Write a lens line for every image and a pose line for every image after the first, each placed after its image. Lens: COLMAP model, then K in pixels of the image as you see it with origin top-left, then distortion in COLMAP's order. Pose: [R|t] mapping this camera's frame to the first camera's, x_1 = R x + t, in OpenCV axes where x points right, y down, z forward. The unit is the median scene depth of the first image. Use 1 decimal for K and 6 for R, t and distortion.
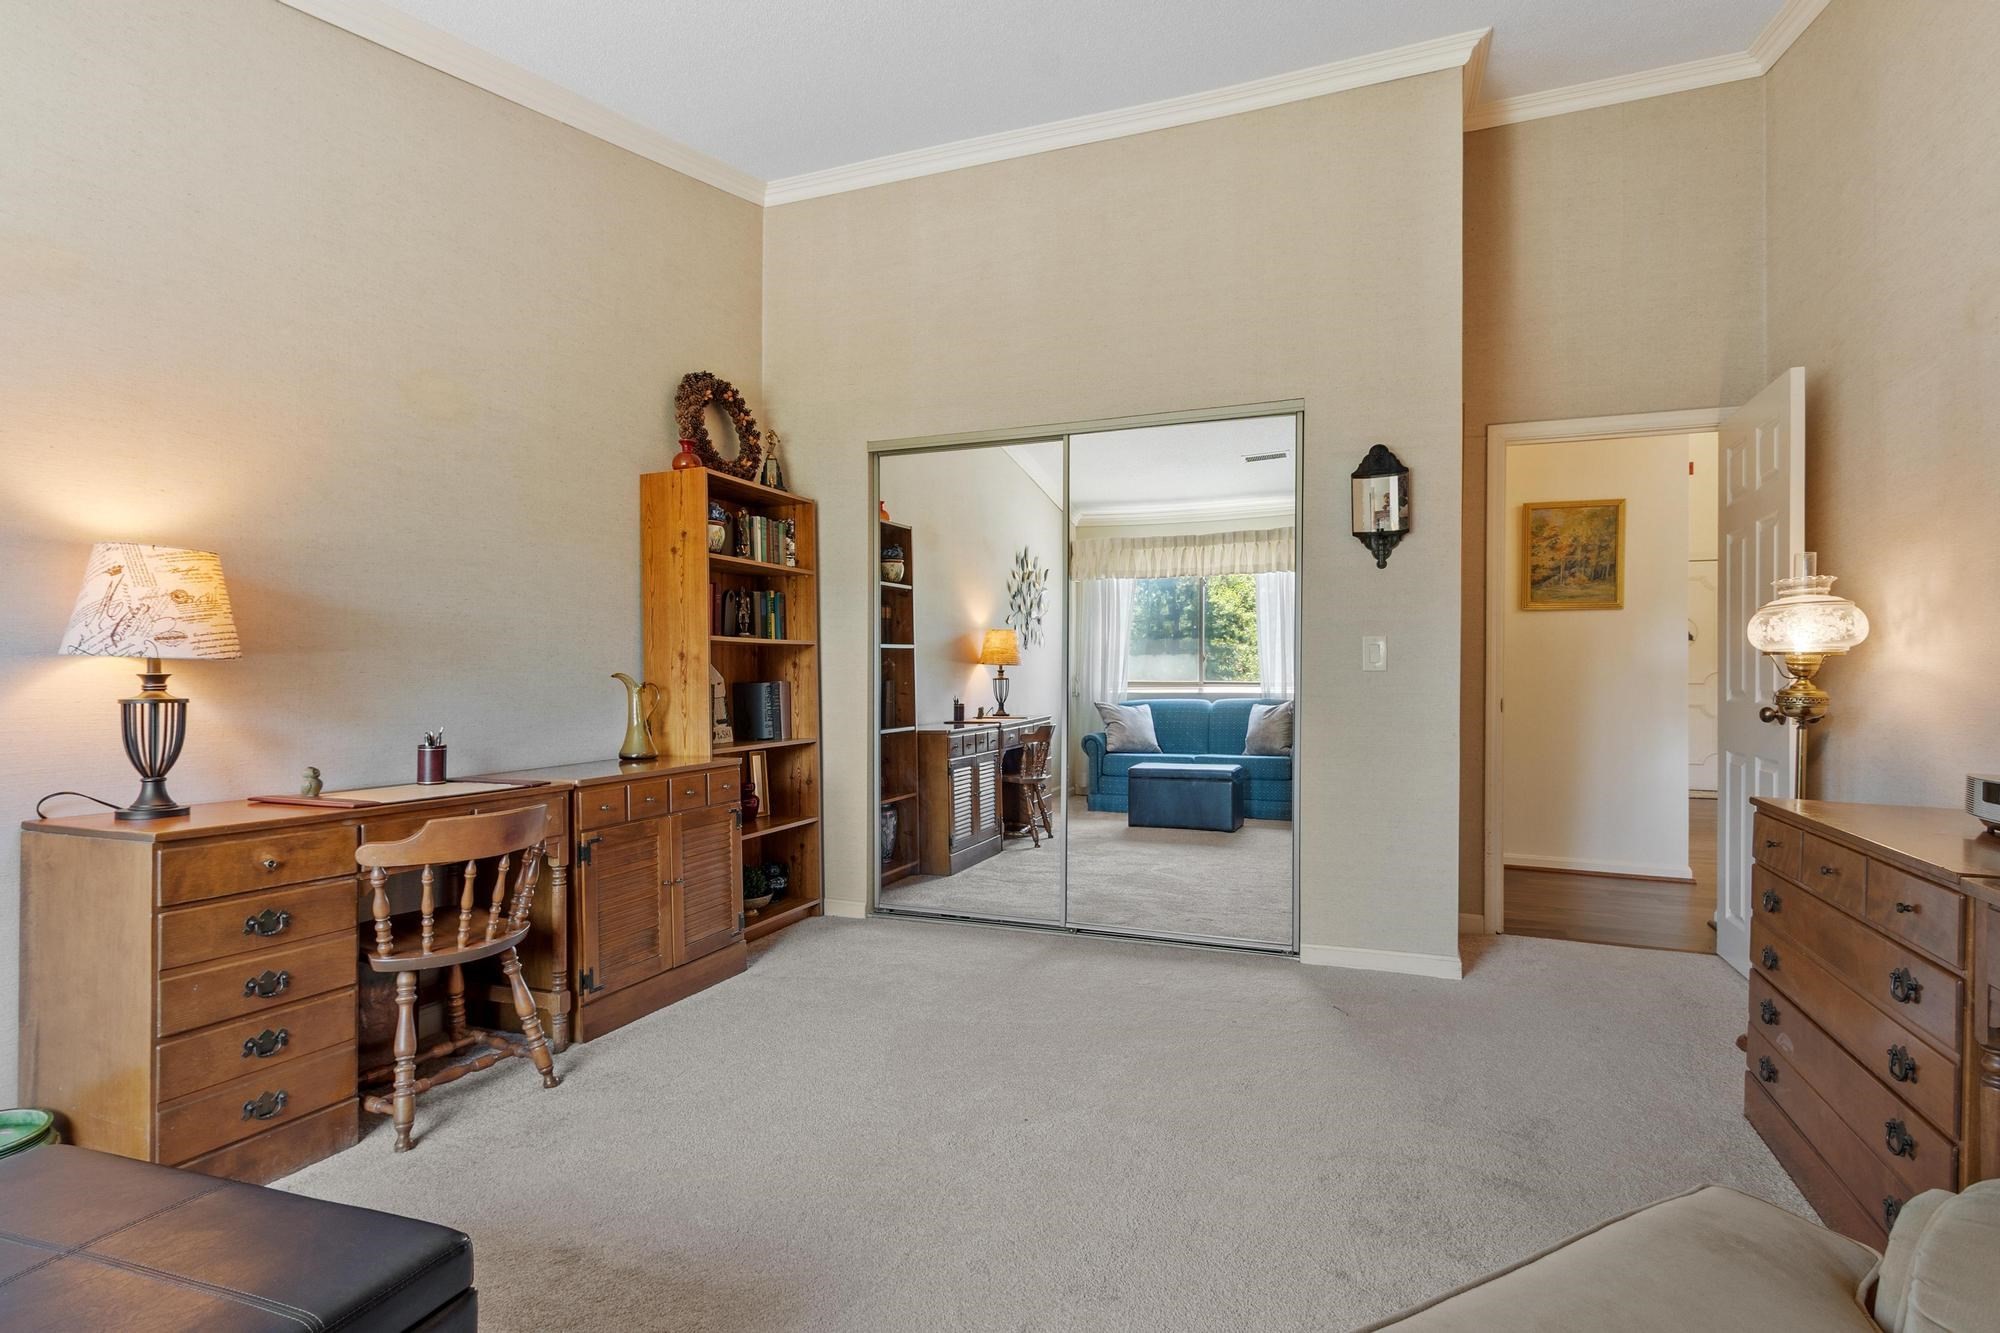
lens RADIAL K [[1020.0, 0, 1004.3], [0, 1020.0, 685.7], [0, 0, 1]] dist [0.012158, 0.001518]
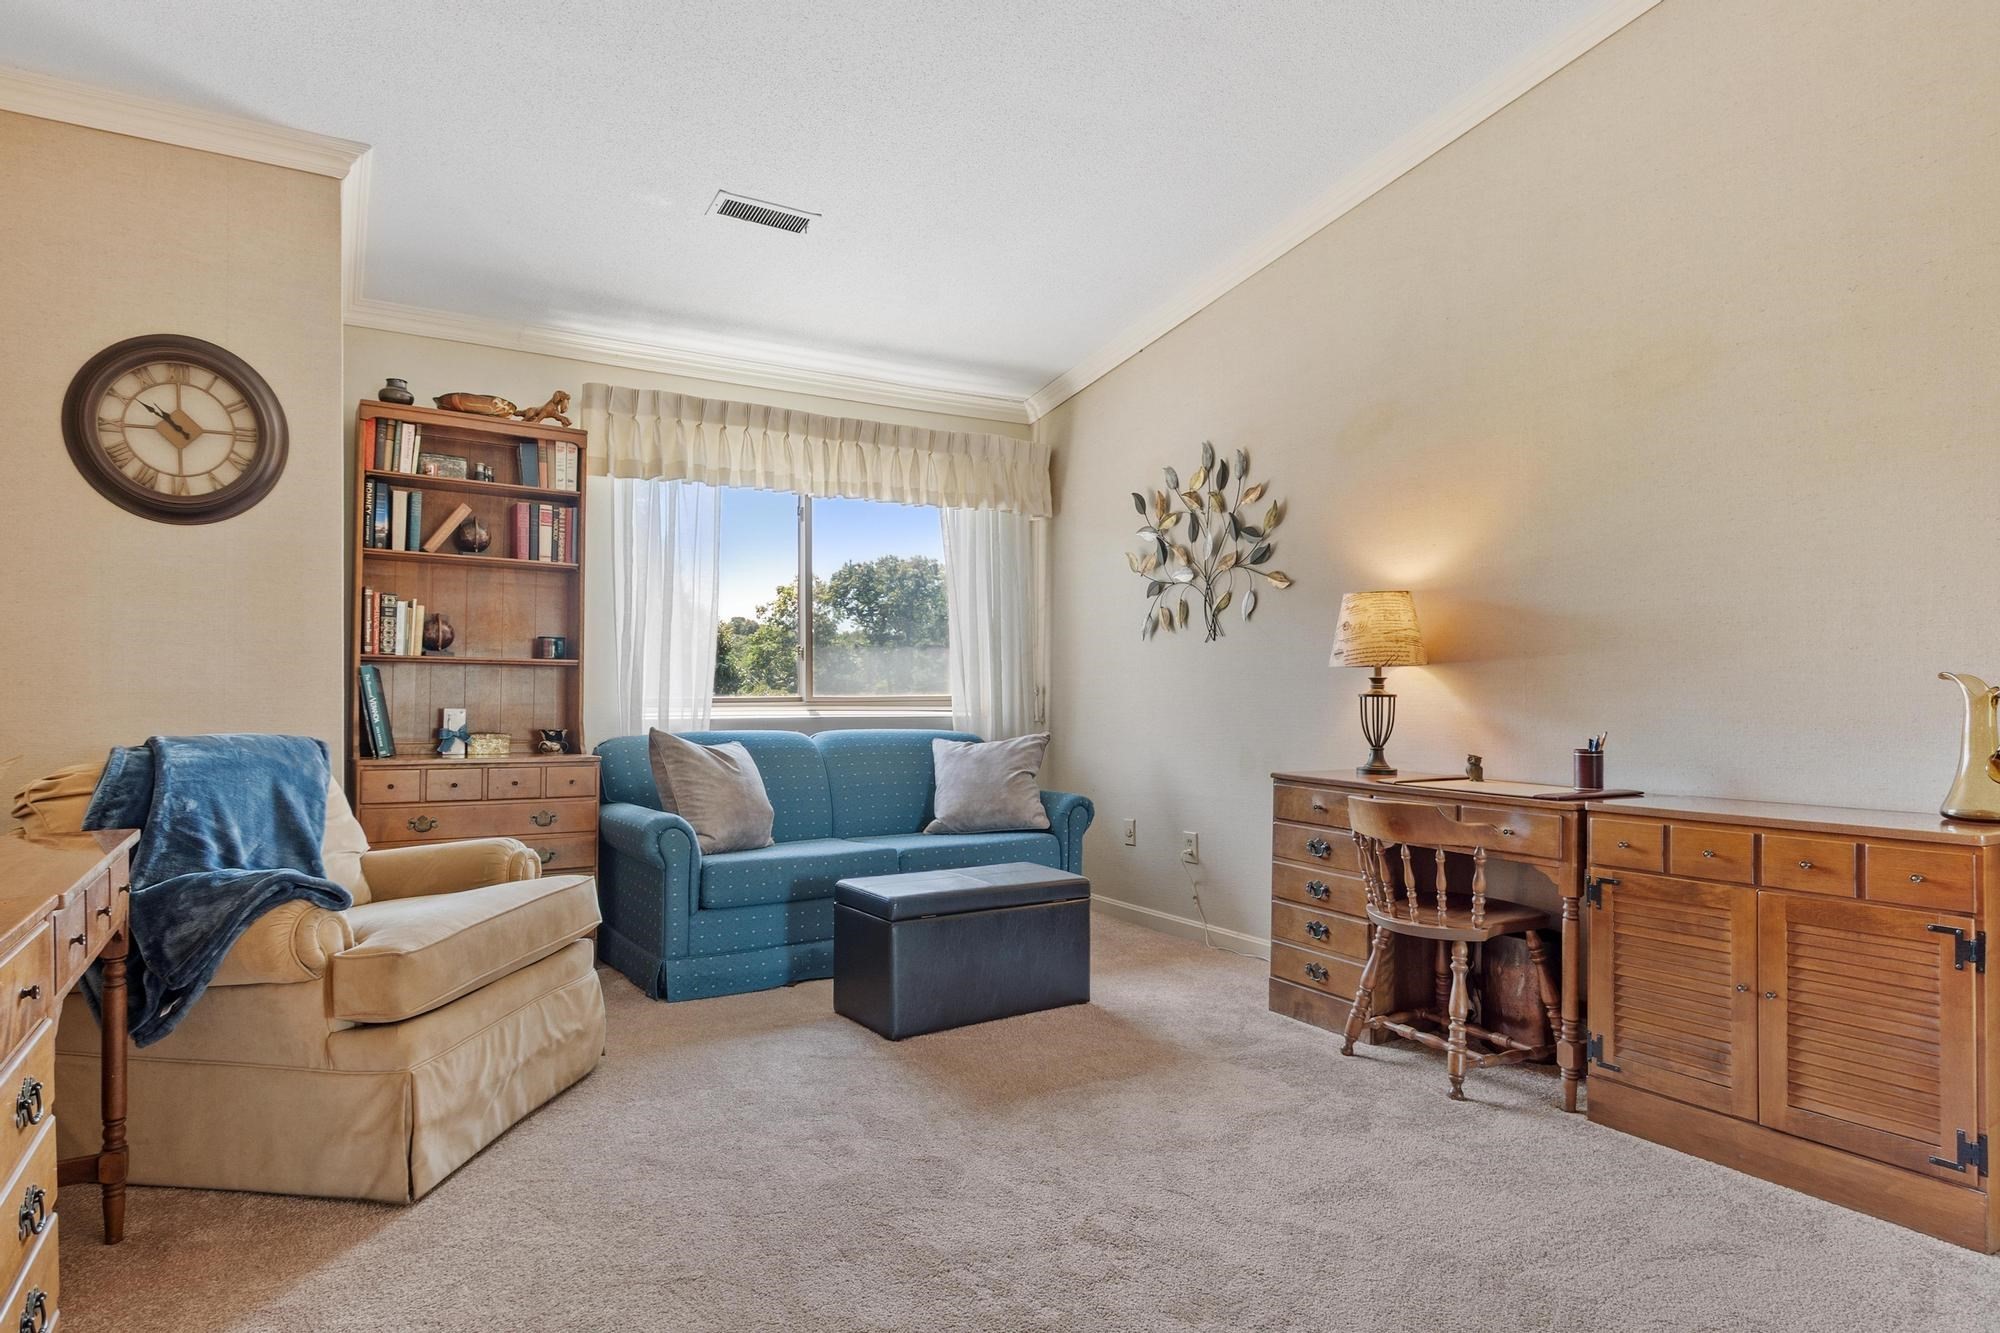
lens RADIAL K [[1088.5, 0, 1004.9], [0, 1088.5, 665.4], [0, 0, 1]] dist [0.005502, -0.000029]
pose [[-0.606541, 0.005454, -0.795034, 0.650949], [0.013956, 0.999895, -0.003788, -0.025459], [0.794930, -0.013393, -0.606553, 1.306837]]
